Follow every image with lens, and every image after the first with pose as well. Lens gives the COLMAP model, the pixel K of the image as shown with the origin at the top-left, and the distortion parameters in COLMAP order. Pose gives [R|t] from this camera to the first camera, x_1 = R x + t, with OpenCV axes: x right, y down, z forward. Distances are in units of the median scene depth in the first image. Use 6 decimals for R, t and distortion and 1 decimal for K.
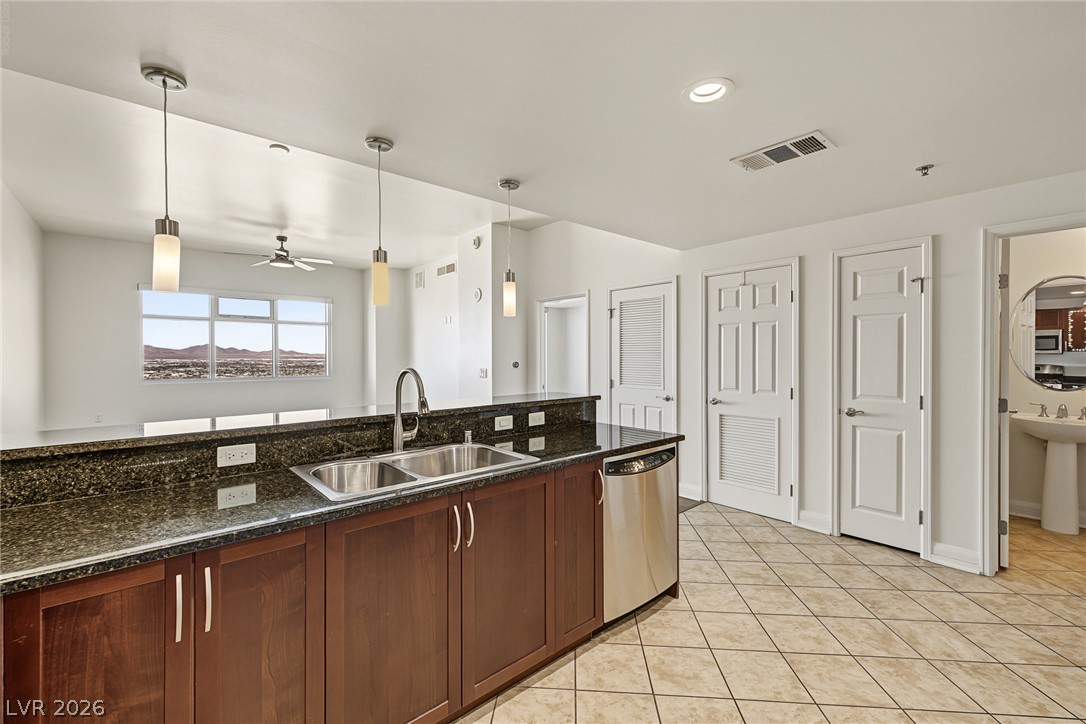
lens RADIAL K [[464.1, 0, 544.9], [0, 464.1, 357.4], [0, 0, 1]] dist [0.013570, -0.004591]
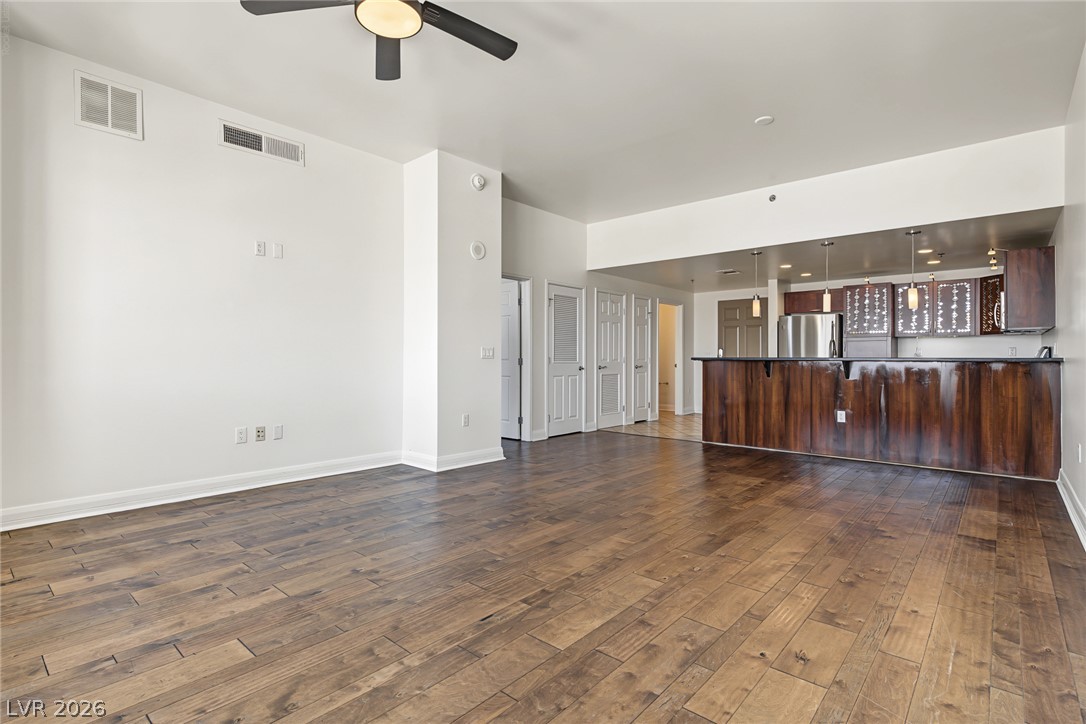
lens RADIAL K [[507.8, 0, 539.8], [0, 507.8, 362.5], [0, 0, 1]] dist [0.004507, 0.001689]
pose [[-0.126234, -0.004377, 0.991991, -0.927325], [0.002817, 0.999985, 0.004771, 0.043735], [-0.991996, 0.003397, -0.126220, 0.937969]]
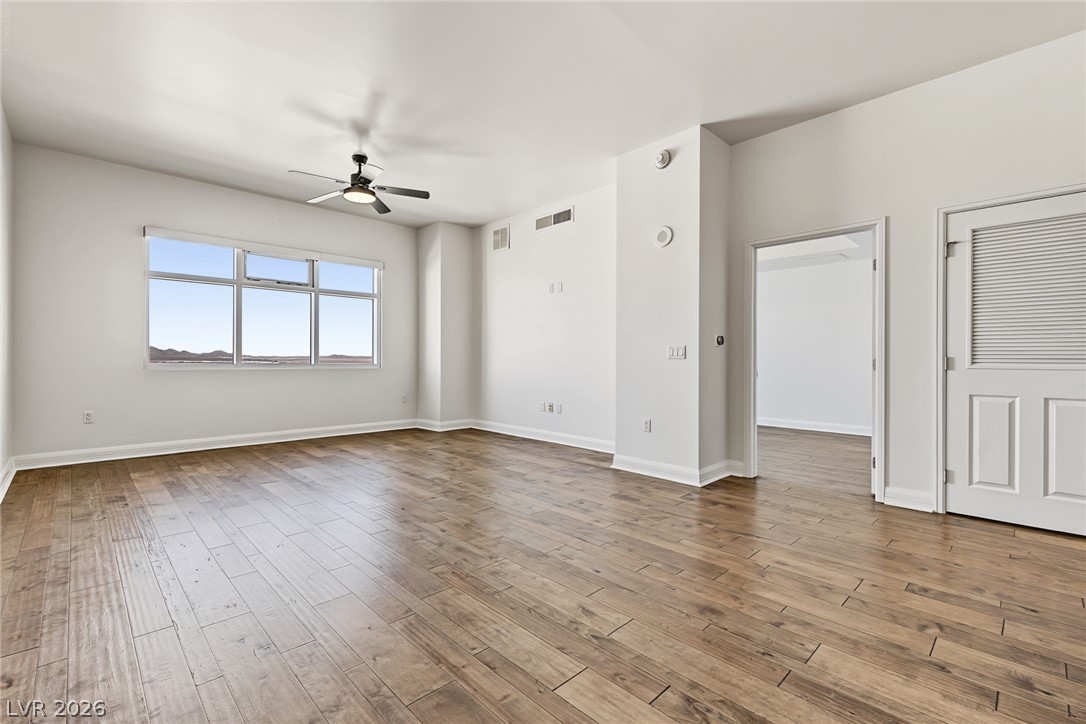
lens RADIAL K [[464.1, 0, 495.5], [0, 464.1, 360.1], [0, 0, 1]] dist [0.013570, -0.004591]
pose [[0.999771, 0.006069, 0.020497, -0.374137], [-0.006006, 0.999977, -0.003135, 0.046240], [-0.020516, 0.003012, 0.999785, 0.301337]]
